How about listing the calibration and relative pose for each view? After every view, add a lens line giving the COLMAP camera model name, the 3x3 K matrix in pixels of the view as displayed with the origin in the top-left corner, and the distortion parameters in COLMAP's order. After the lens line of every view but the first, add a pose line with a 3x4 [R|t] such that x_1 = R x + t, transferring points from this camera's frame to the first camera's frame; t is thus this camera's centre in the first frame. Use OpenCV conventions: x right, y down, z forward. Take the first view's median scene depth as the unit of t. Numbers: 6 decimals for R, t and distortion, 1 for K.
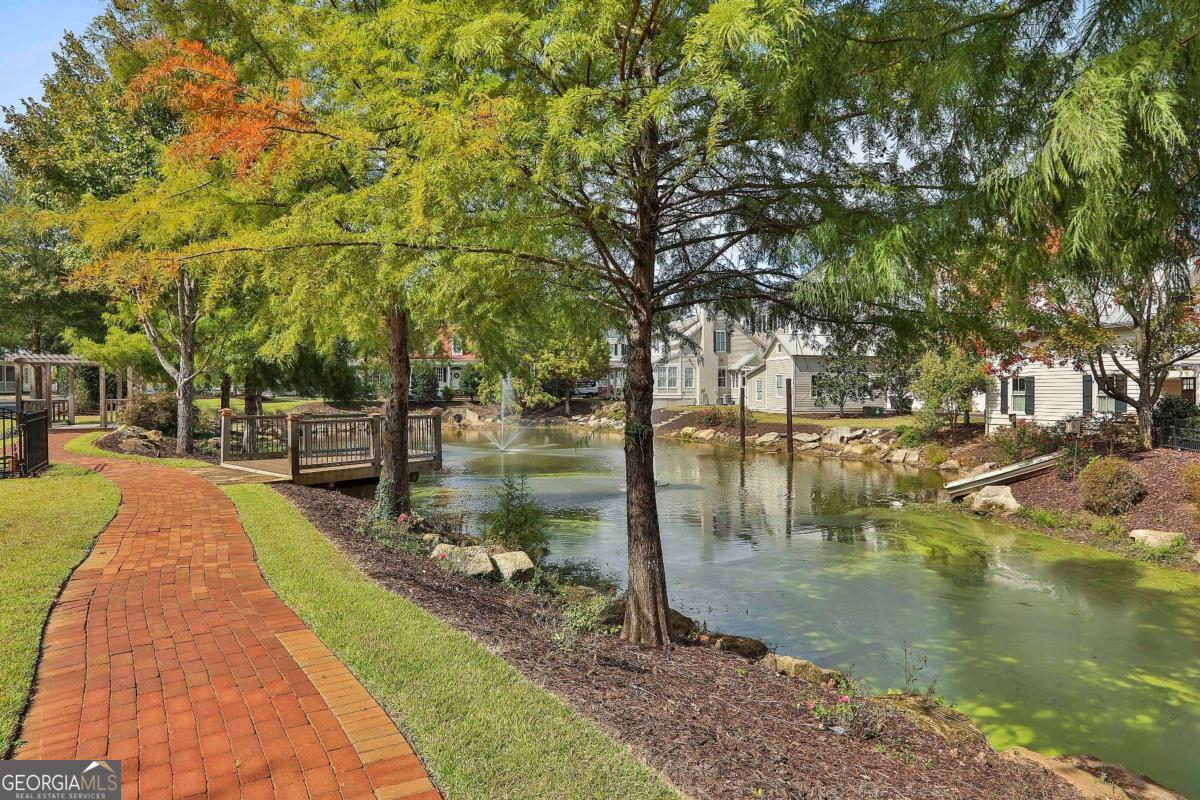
lens RADIAL K [[704.4, 0, 601.3], [0, 704.4, 394.2], [0, 0, 1]] dist [-0.025586, 0.034468]
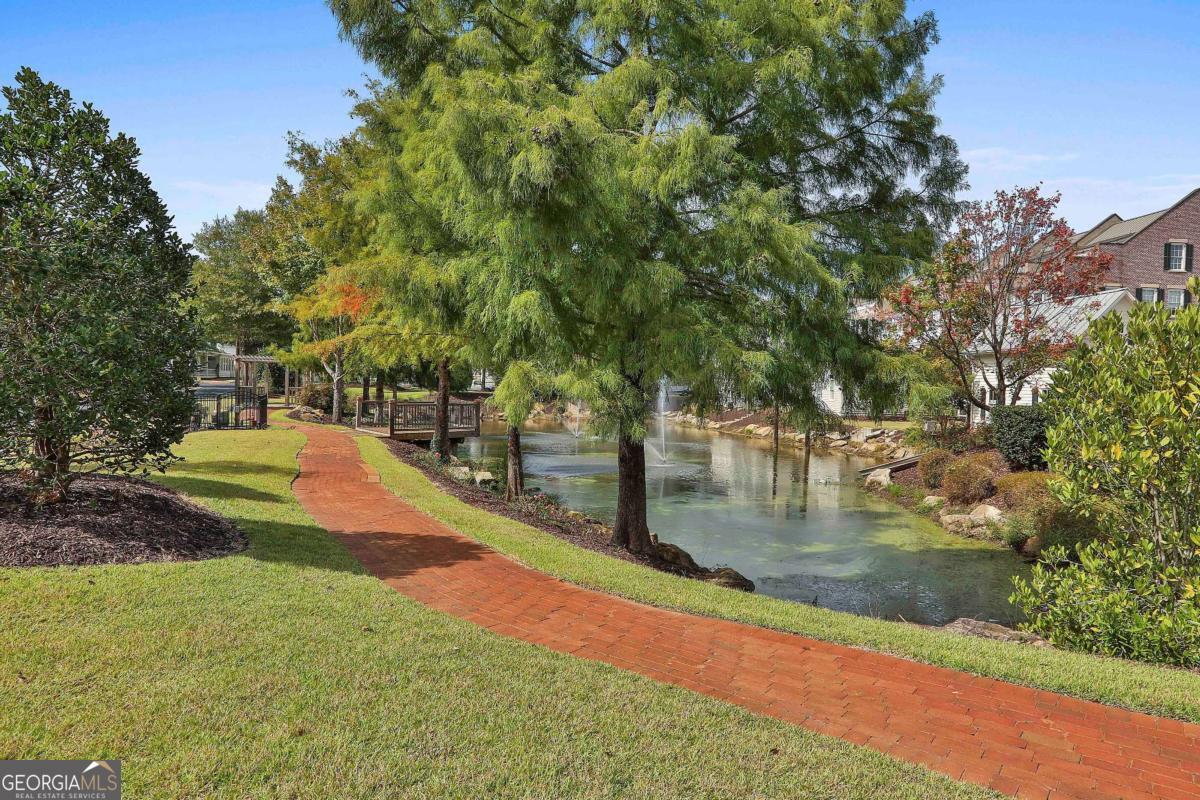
lens RADIAL K [[704.4, 0, 601.3], [0, 704.4, 394.2], [0, 0, 1]] dist [-0.025586, 0.034468]
pose [[0.983485, 0.028013, -0.178811, 0.230329], [-0.027066, 0.999604, 0.007733, -0.008891], [0.178957, -0.002765, 0.983853, -0.379639]]
